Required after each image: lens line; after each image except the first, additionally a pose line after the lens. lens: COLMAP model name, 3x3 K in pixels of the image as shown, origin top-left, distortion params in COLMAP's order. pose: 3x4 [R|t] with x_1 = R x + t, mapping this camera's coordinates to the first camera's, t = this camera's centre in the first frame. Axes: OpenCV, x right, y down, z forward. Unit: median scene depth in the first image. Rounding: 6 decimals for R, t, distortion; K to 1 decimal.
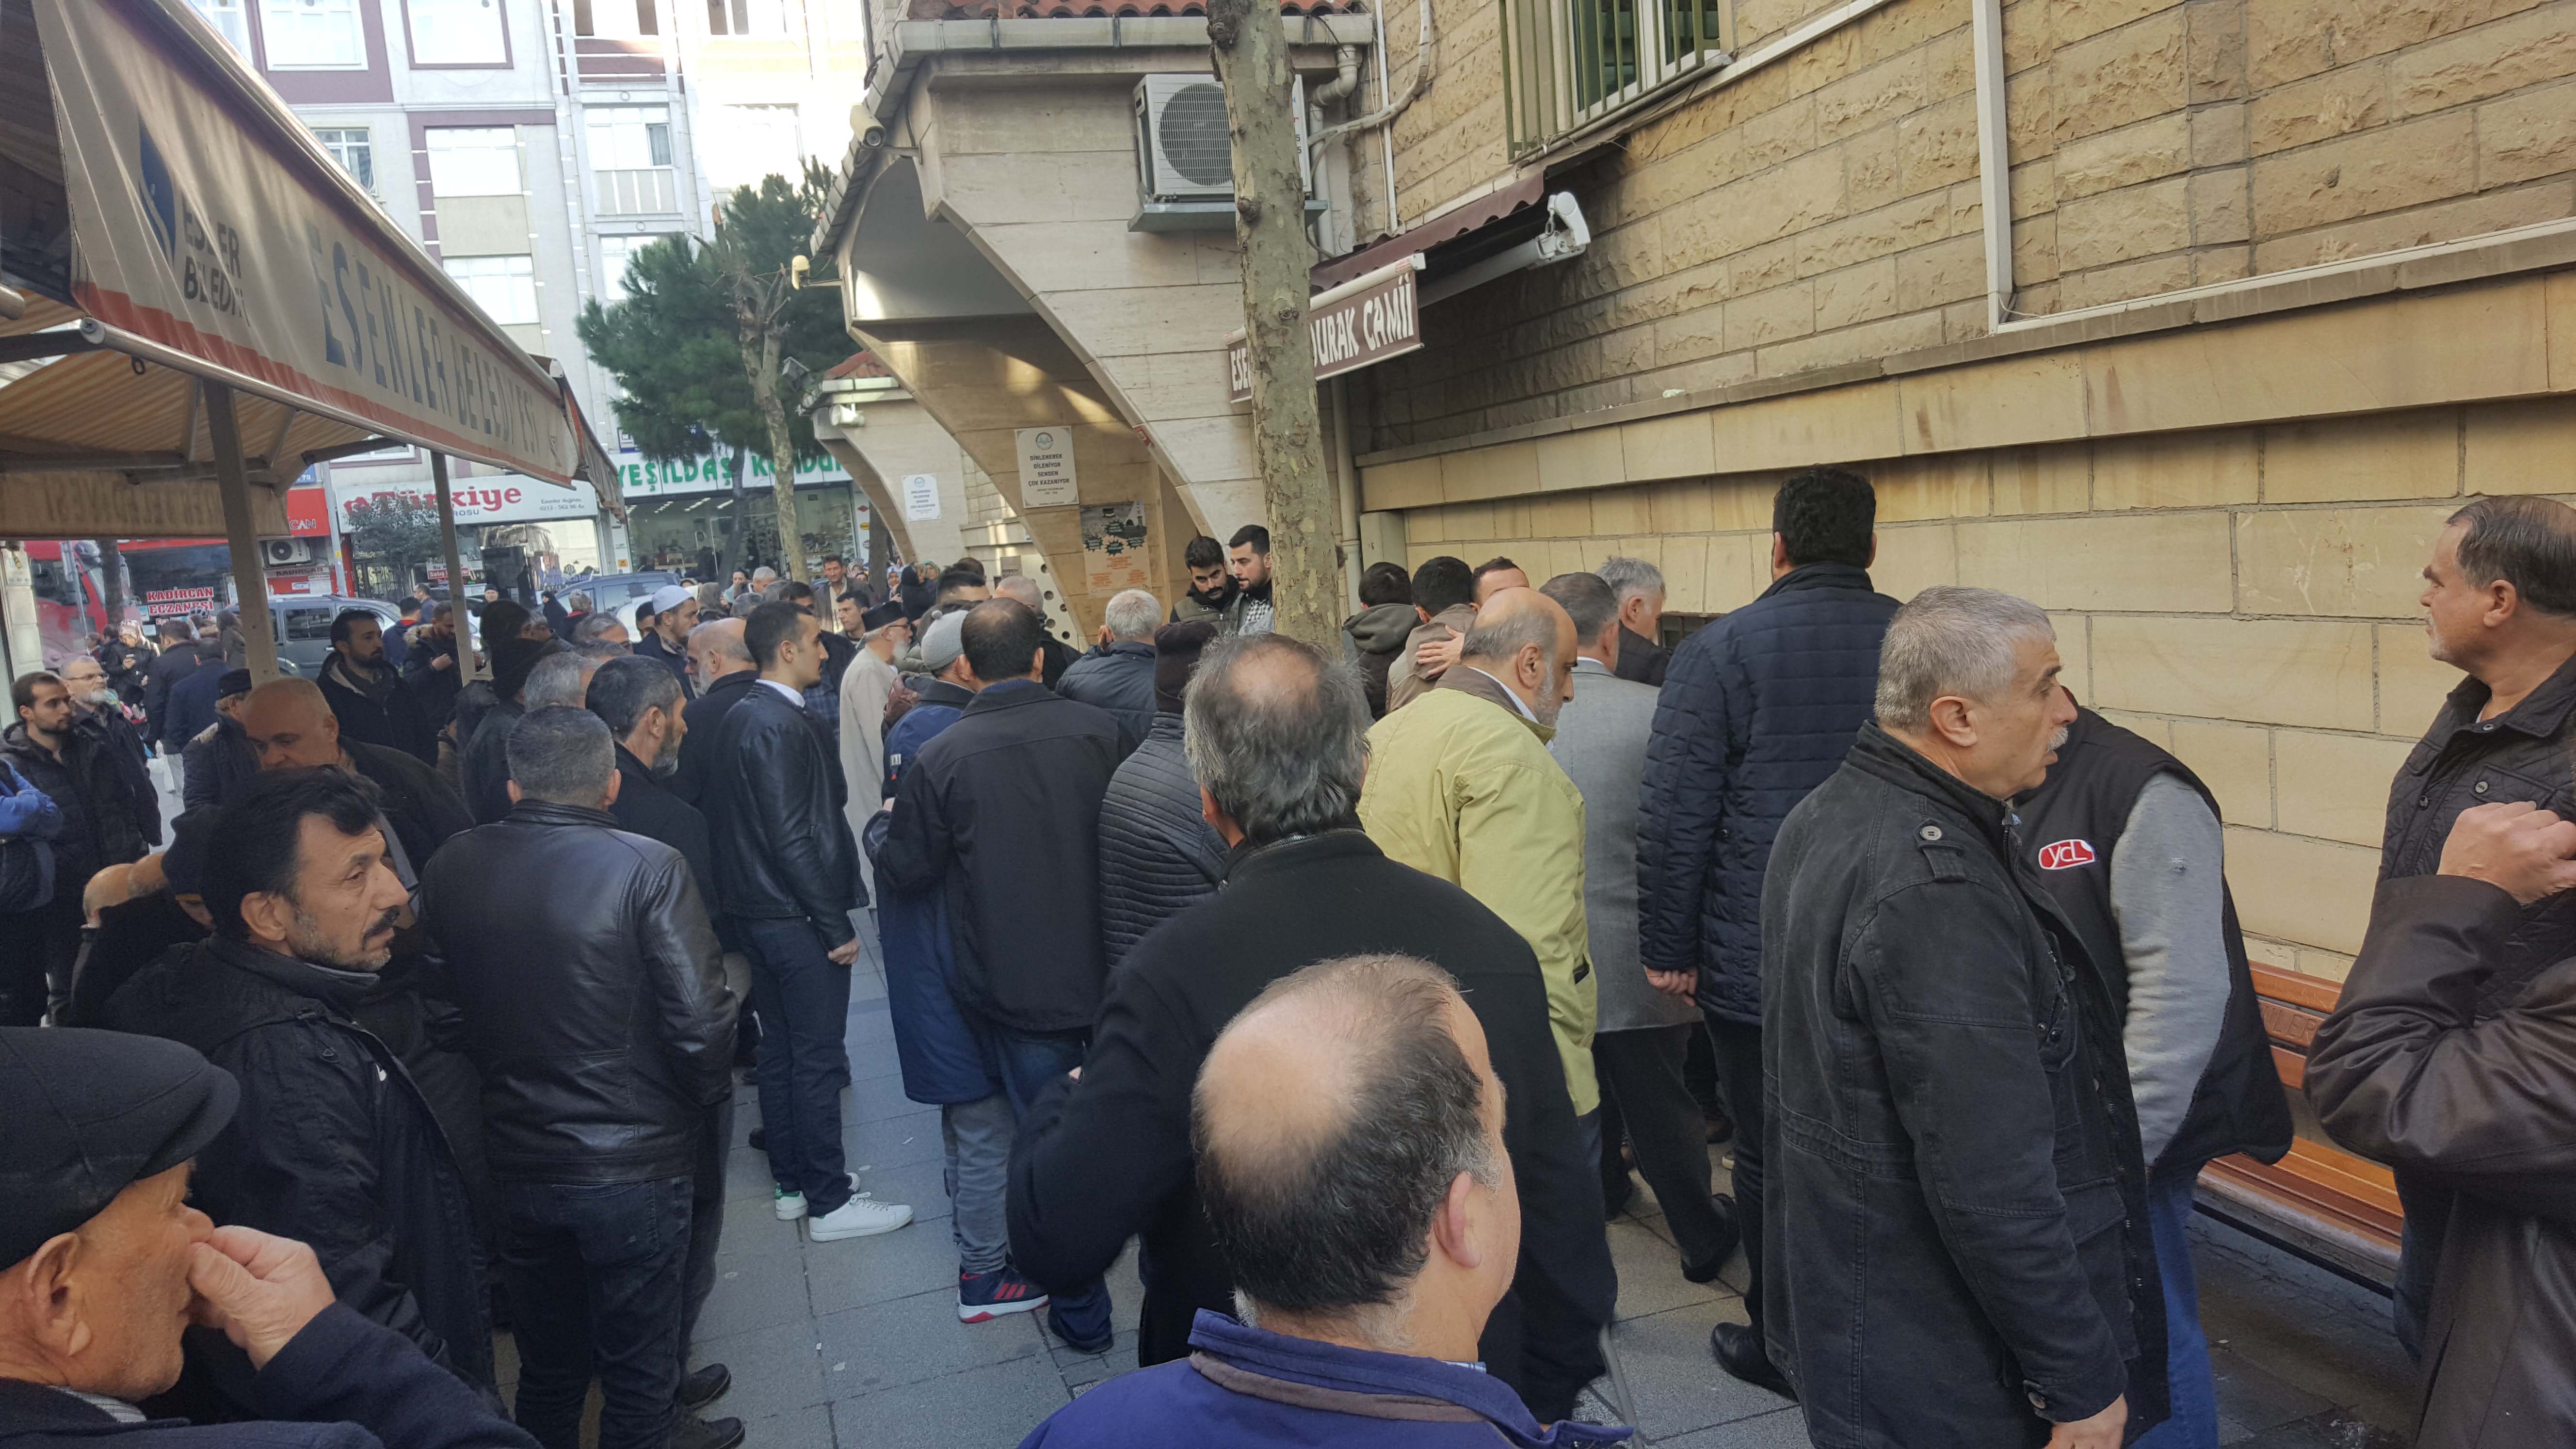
lens RADIAL K [[1921.8, 0, 1297.0], [0, 1921.8, 754.2], [0, 0, 1]] dist [0.075401, -0.111189]
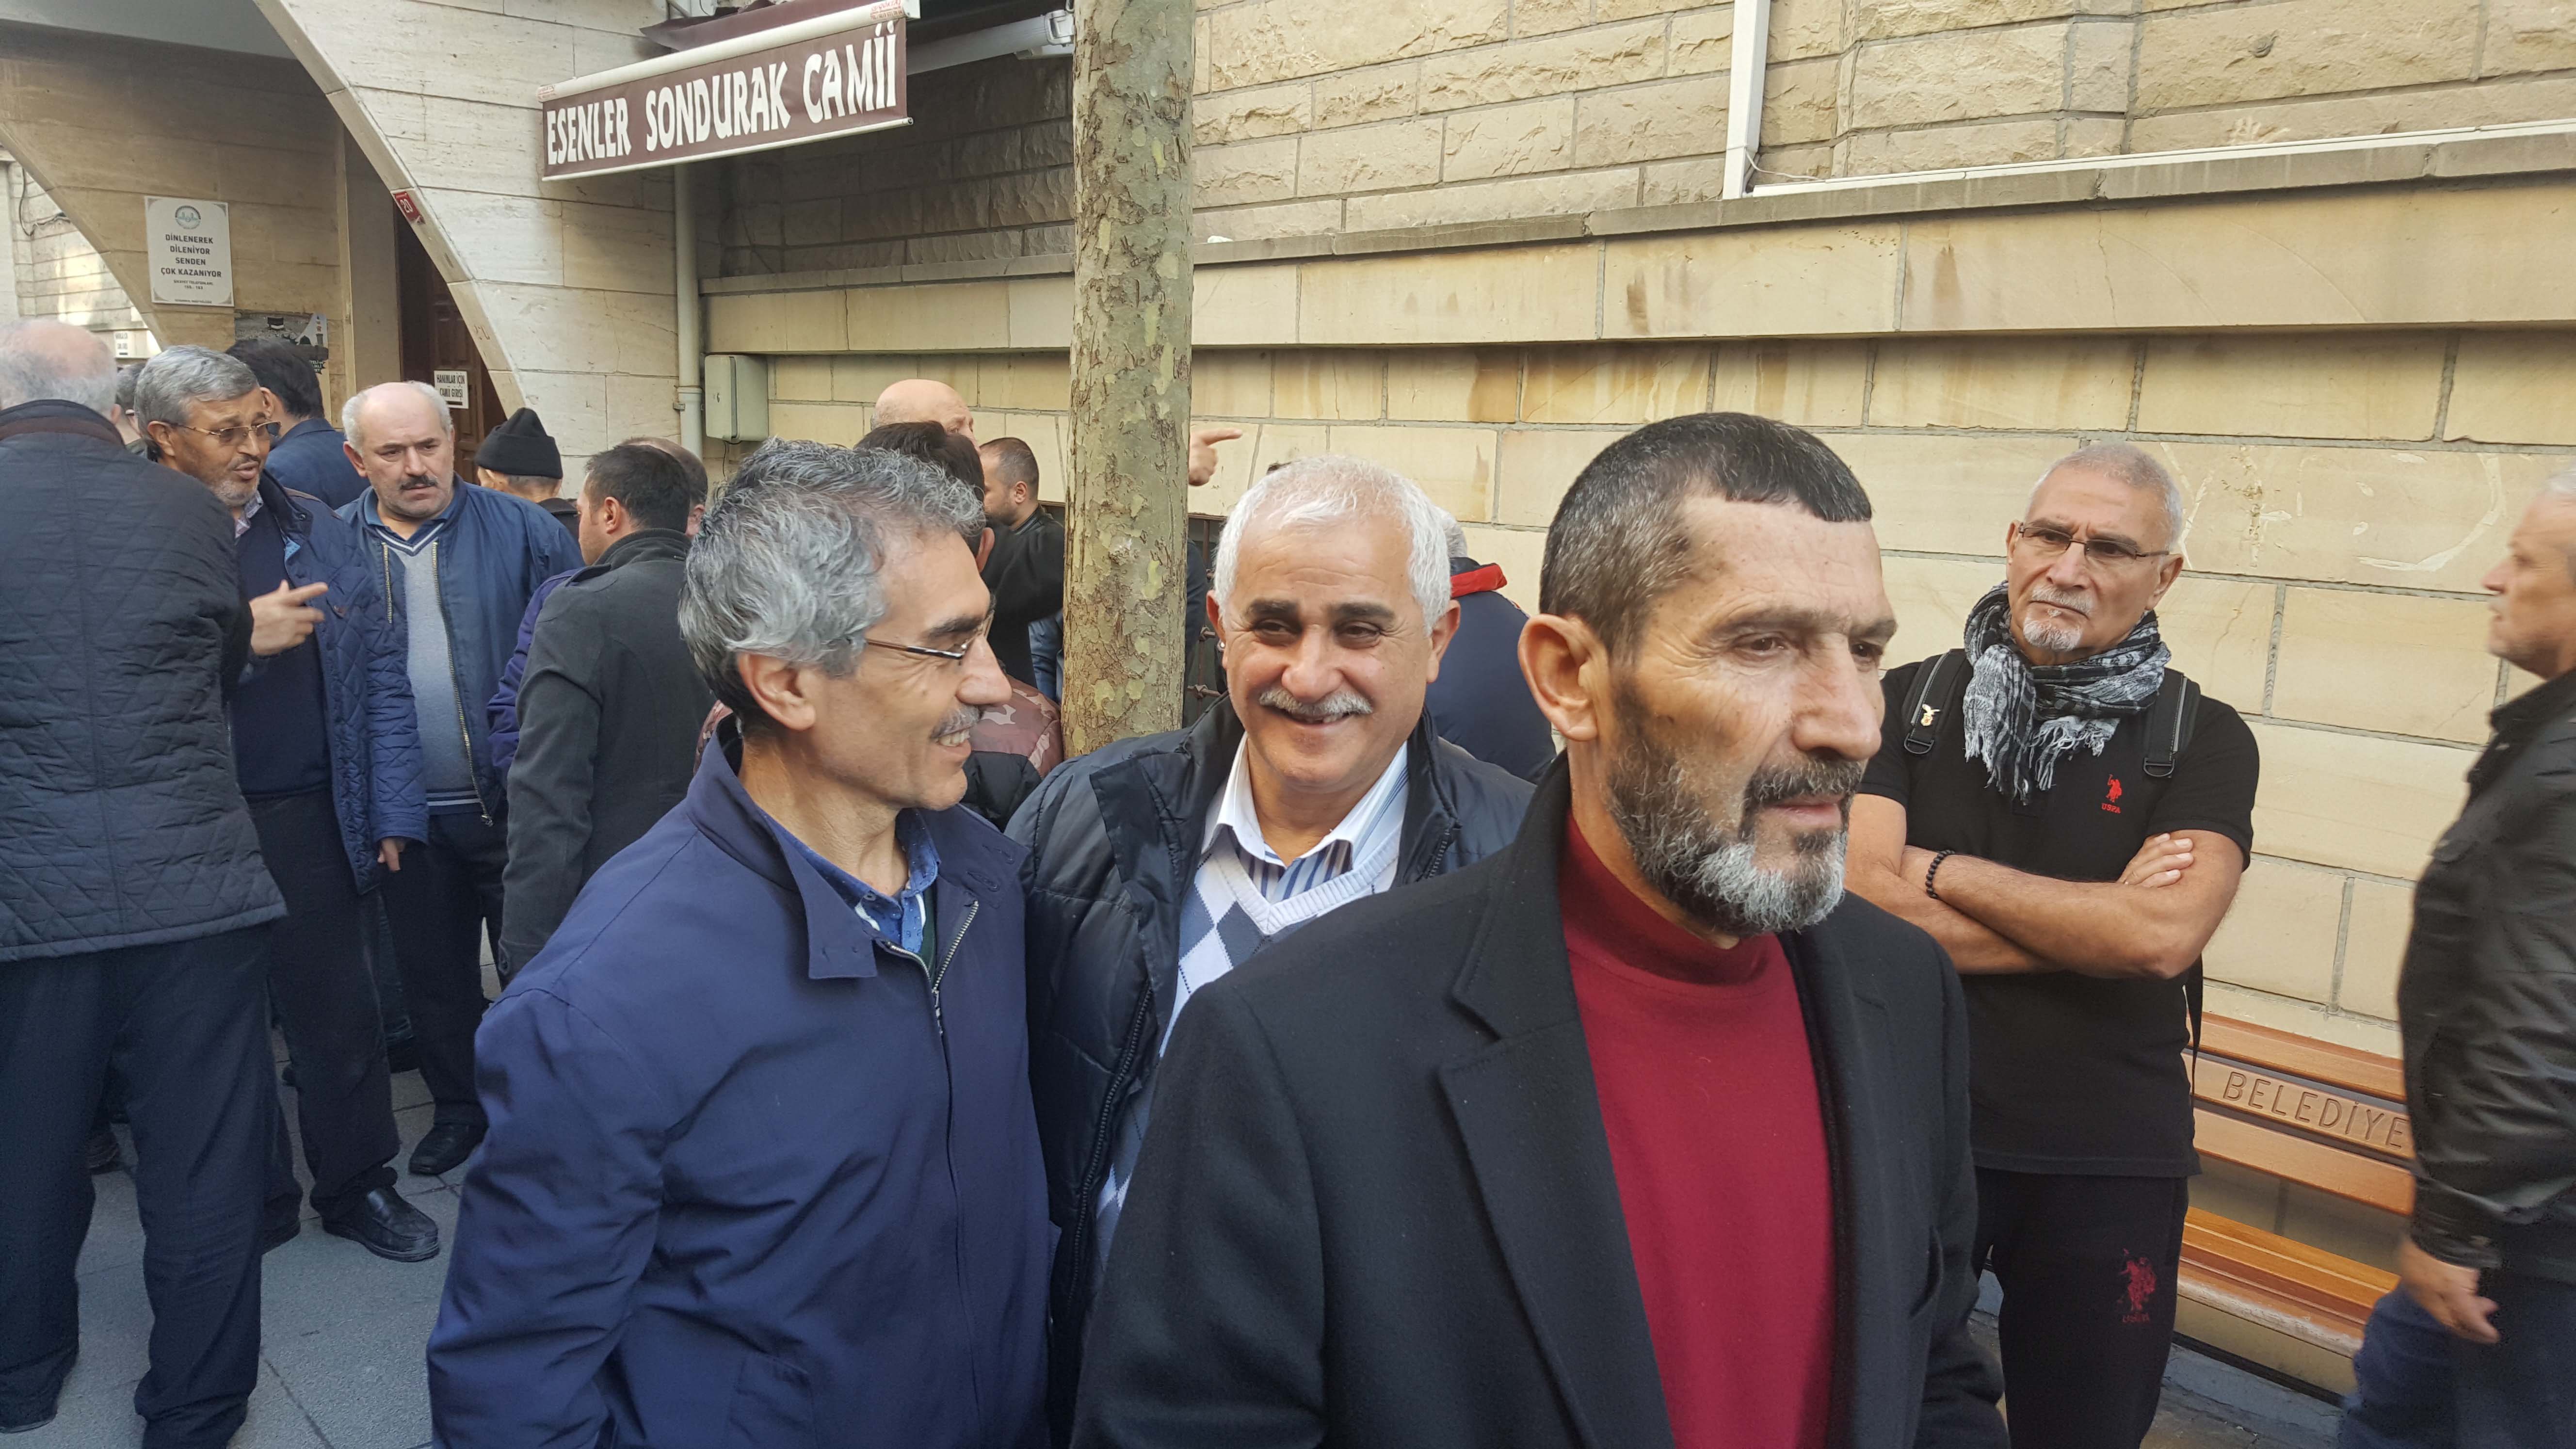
lens RADIAL K [[1921.8, 0, 1282.8], [0, 1921.8, 738.4], [0, 0, 1]] dist [0.075401, -0.111189]
pose [[0.906038, 0.049559, 0.420285, -0.121709], [-0.061388, 0.998006, 0.014657, 0.008065], [-0.418721, -0.039081, 0.907274, 0.278222]]
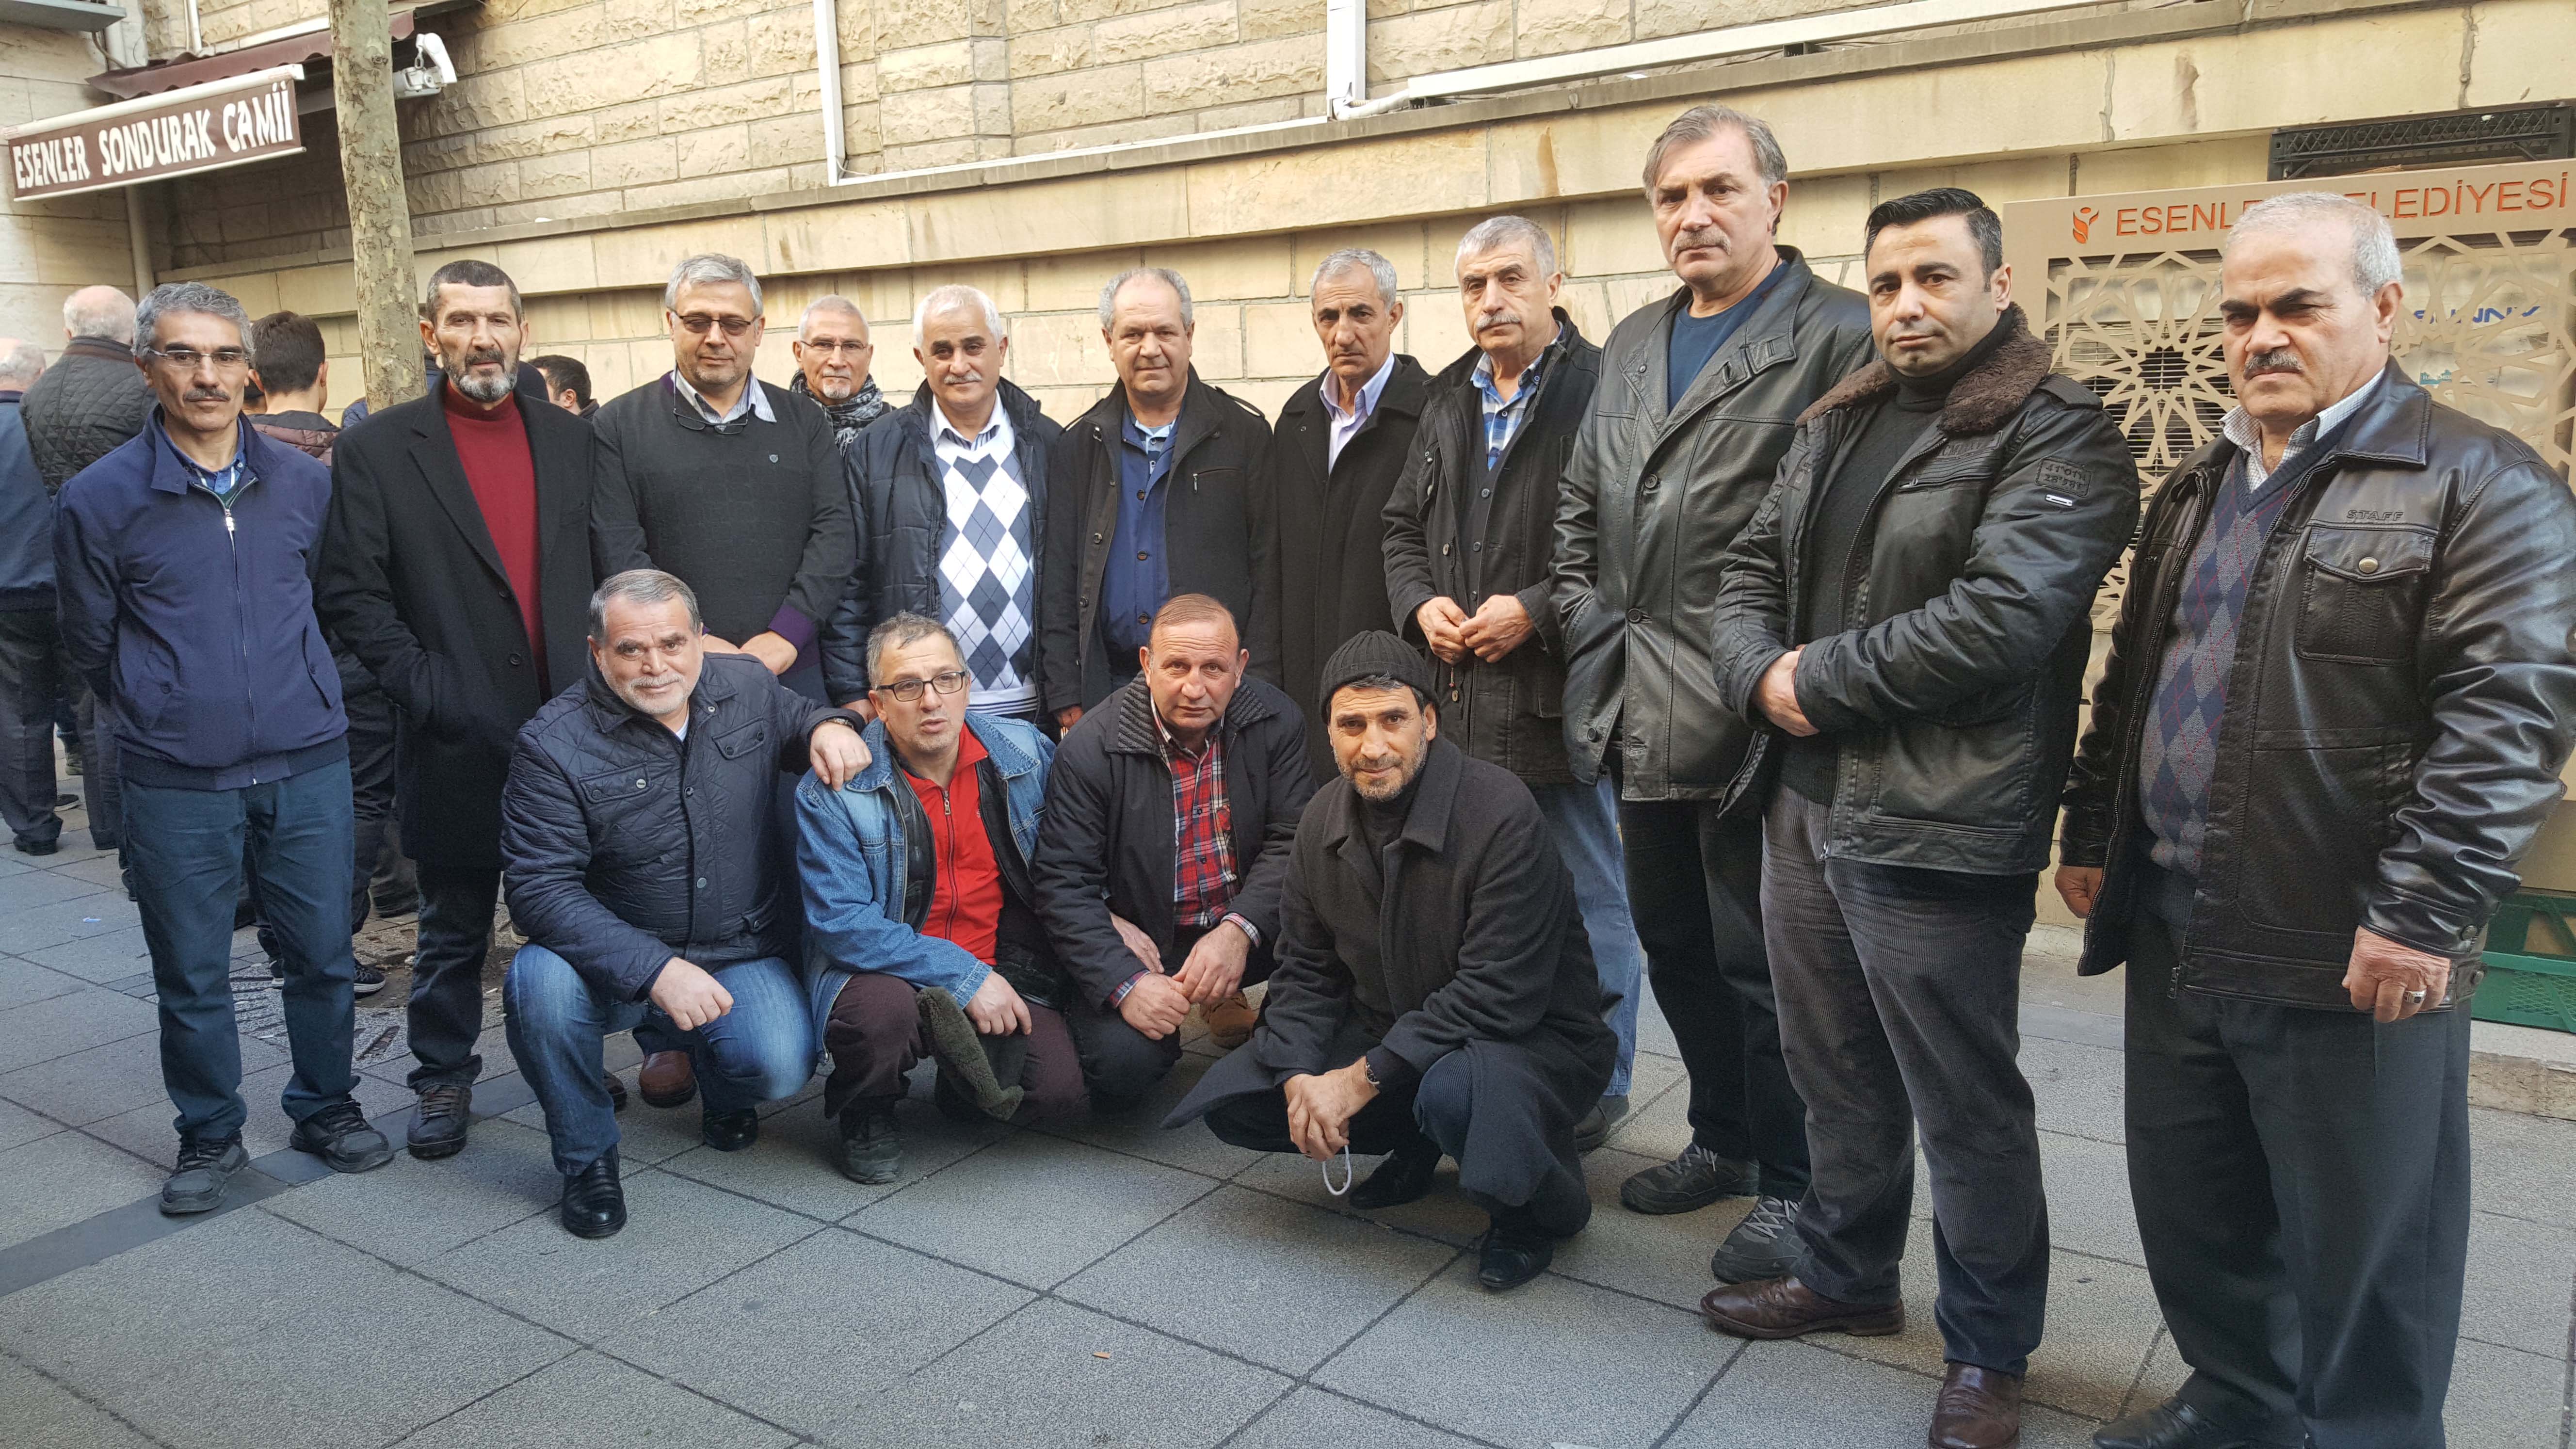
lens RADIAL K [[1921.8, 0, 1272.8], [0, 1921.8, 725.3], [0, 0, 1]] dist [0.075401, -0.111189]
pose [[0.798187, -0.039721, 0.601099, -0.191882], [0.034472, 0.999200, 0.020254, 0.121533], [-0.601423, 0.004555, 0.798918, -0.227603]]
